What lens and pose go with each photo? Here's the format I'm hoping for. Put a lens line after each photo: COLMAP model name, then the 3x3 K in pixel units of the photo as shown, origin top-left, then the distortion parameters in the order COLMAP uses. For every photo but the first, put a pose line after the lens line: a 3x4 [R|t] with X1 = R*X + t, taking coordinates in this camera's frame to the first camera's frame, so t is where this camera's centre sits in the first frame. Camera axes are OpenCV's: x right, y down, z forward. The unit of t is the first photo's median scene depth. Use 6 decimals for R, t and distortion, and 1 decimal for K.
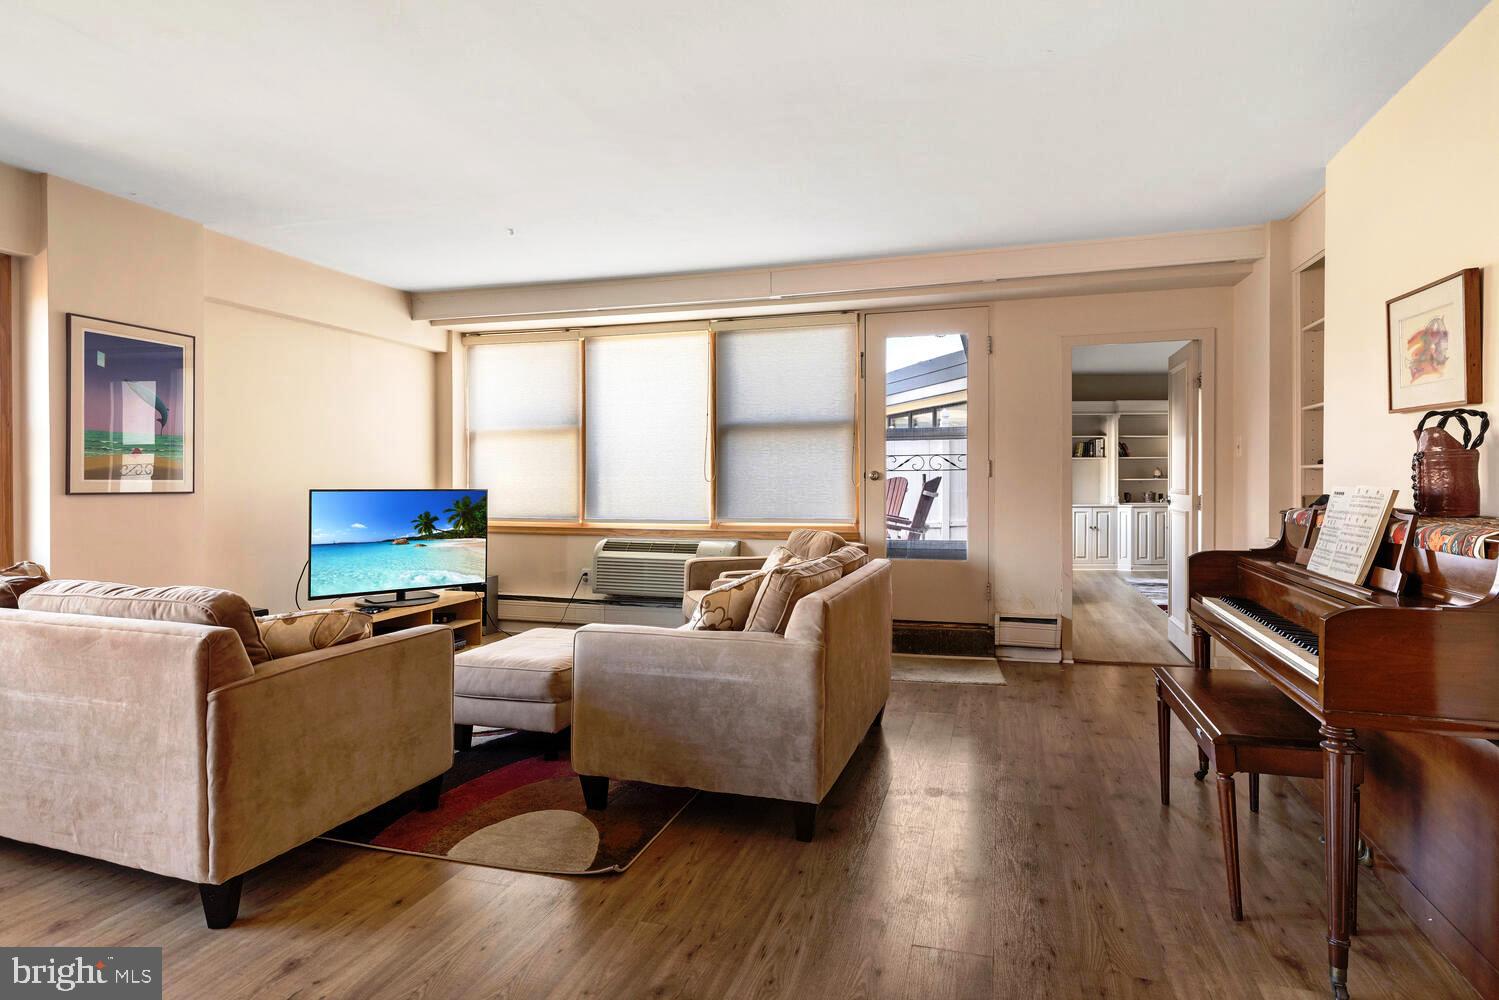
lens RADIAL K [[795.7, 0, 751.7], [0, 795.7, 484.2], [0, 0, 1]] dist [0.040770, -0.000797]
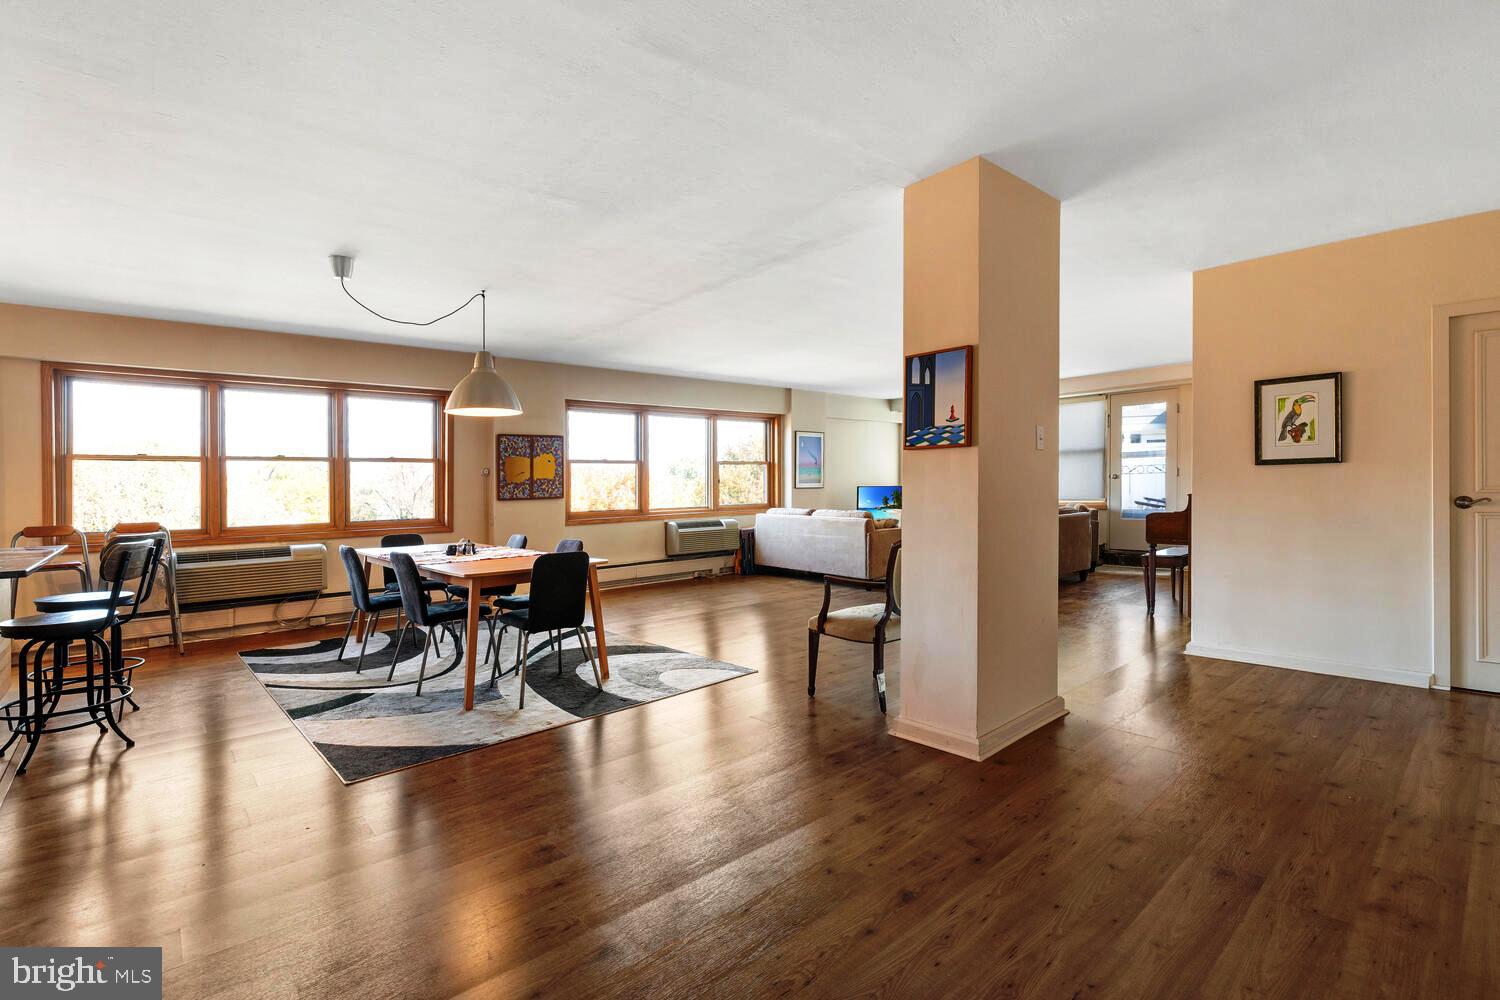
lens RADIAL K [[675.8, 0, 749.5], [0, 675.8, 483.5], [0, 0, 1]] dist [-0.000421, 0.001489]
pose [[0.848221, -0.014551, -0.529442, 0.290980], [0.014941, 0.999882, -0.003543, -0.001233], [0.529431, -0.004905, 0.848339, -0.983989]]
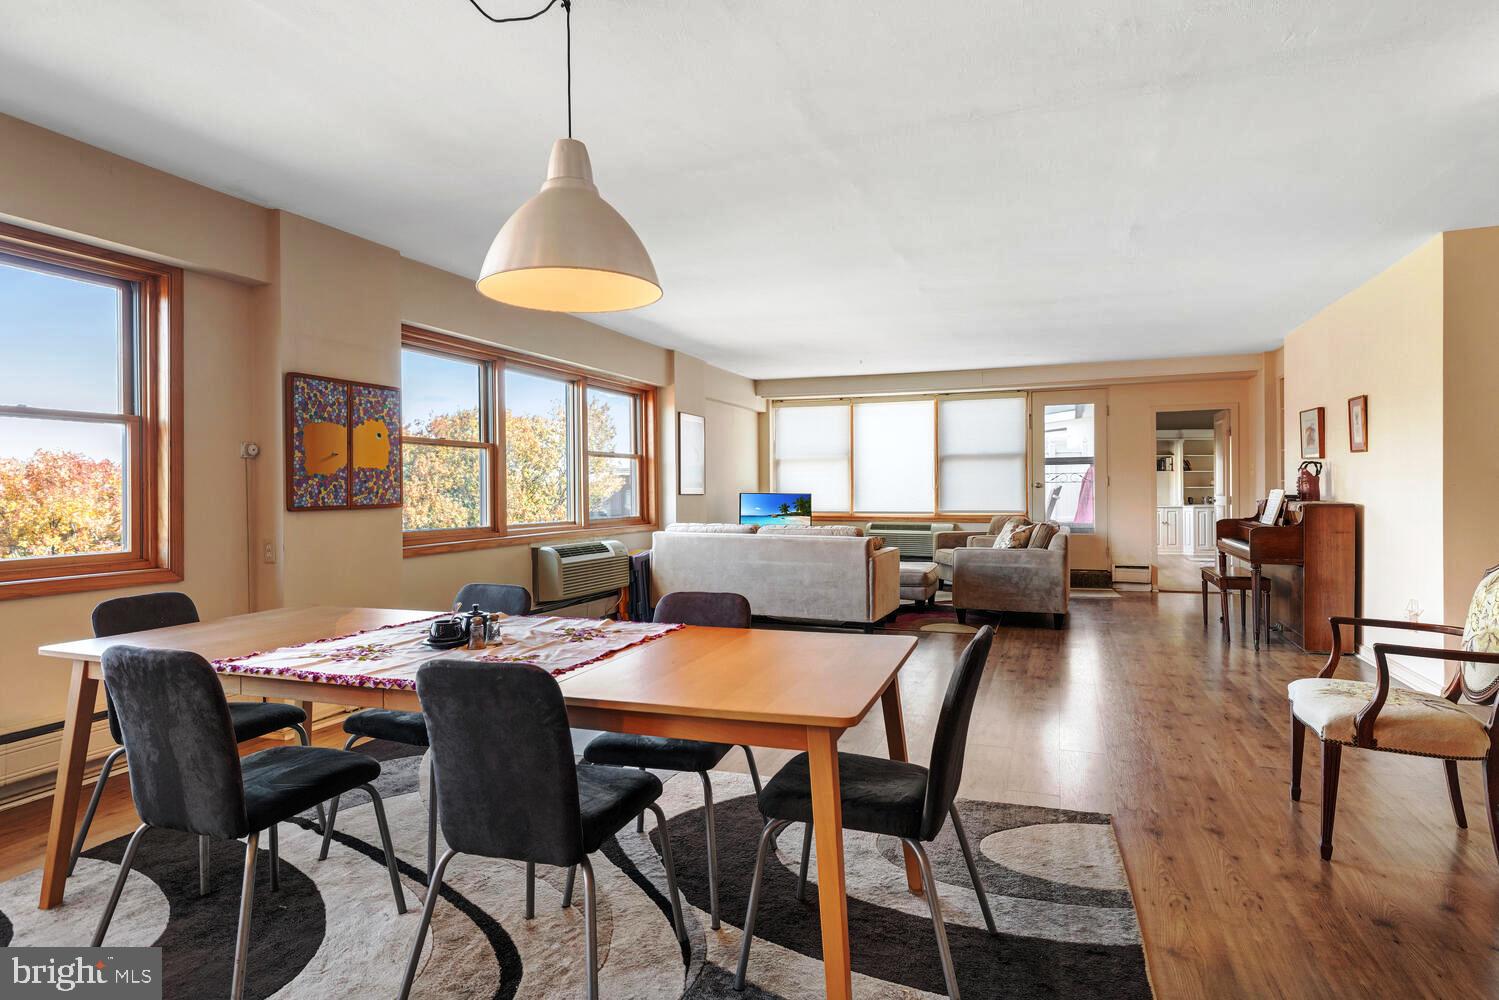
lens RADIAL K [[795.7, 0, 752.2], [0, 795.7, 475.9], [0, 0, 1]] dist [0.040770, -0.000797]
pose [[0.998061, -0.003653, -0.062130, -0.387459], [0.002358, 0.999779, -0.020902, 0.004247], [0.062193, 0.020715, 0.997849, -0.840846]]
